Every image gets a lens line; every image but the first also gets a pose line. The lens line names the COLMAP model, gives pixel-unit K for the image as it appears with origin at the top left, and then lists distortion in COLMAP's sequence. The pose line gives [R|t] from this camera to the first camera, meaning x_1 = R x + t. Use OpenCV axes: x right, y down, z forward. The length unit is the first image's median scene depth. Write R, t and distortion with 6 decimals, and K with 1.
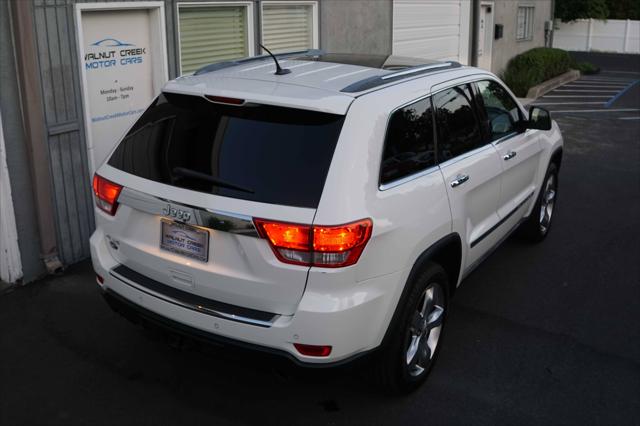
lens RADIAL K [[675.4, 0, 318.2], [0, 675.4, 216.8], [0, 0, 1]] dist [-0.111509, 0.000000]
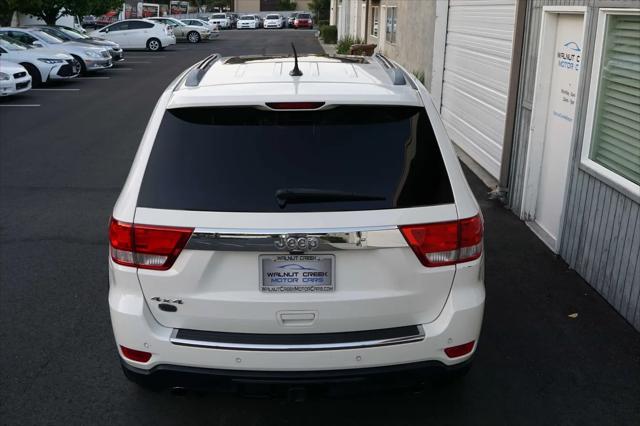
lens RADIAL K [[675.4, 0, 319.2], [0, 675.4, 213.1], [0, 0, 1]] dist [-0.111509, 0.000000]
pose [[0.838003, -0.188375, 0.512119, -0.386609], [0.200163, 0.979218, 0.032655, -0.039899], [-0.507628, 0.075142, 0.858294, 0.163578]]
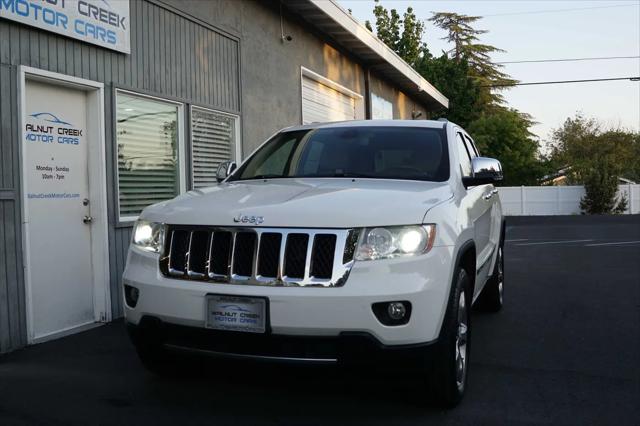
lens RADIAL K [[675.4, 0, 321.1], [0, 675.4, 213.6], [0, 0, 1]] dist [-0.111509, 0.000000]
pose [[0.979570, -0.024277, 0.199634, -0.140857], [0.079068, 0.959234, -0.271326, 0.169903], [-0.184908, 0.281567, 0.941556, 0.096388]]
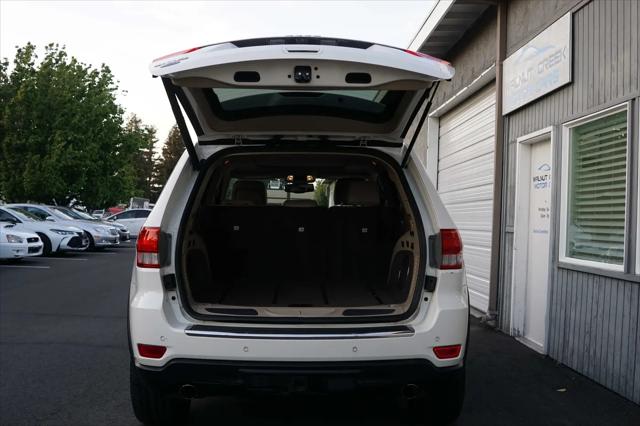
lens RADIAL K [[675.4, 0, 316.0], [0, 675.4, 218.0], [0, 0, 1]] dist [-0.111509, 0.000000]
pose [[0.839367, -0.021871, 0.543124, -0.457466], [0.191498, 0.947027, -0.257813, 0.141351], [-0.508715, 0.320407, 0.799092, 0.122931]]
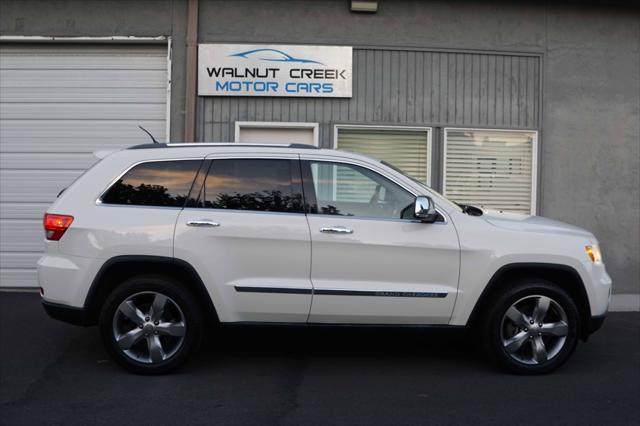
lens RADIAL K [[675.4, 0, 321.4], [0, 675.4, 225.4], [0, 0, 1]] dist [-0.111509, 0.000000]
pose [[0.568594, 0.070531, -0.819589, 1.057797], [-0.271355, 0.956632, -0.105930, 0.019472], [0.776574, 0.282631, 0.563074, 0.342942]]
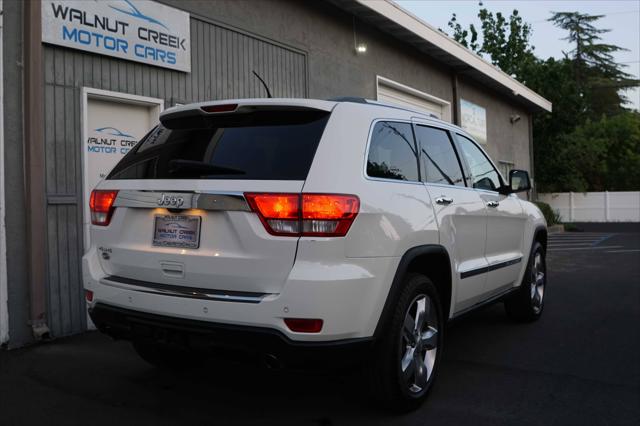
lens RADIAL K [[675.4, 0, 318.4], [0, 675.4, 210.8], [0, 0, 1]] dist [-0.111509, 0.000000]
pose [[0.999791, -0.015814, 0.012961, 0.002169], [0.018901, 0.956599, -0.290793, 0.198666], [-0.007800, 0.290977, 0.956698, 0.008992]]
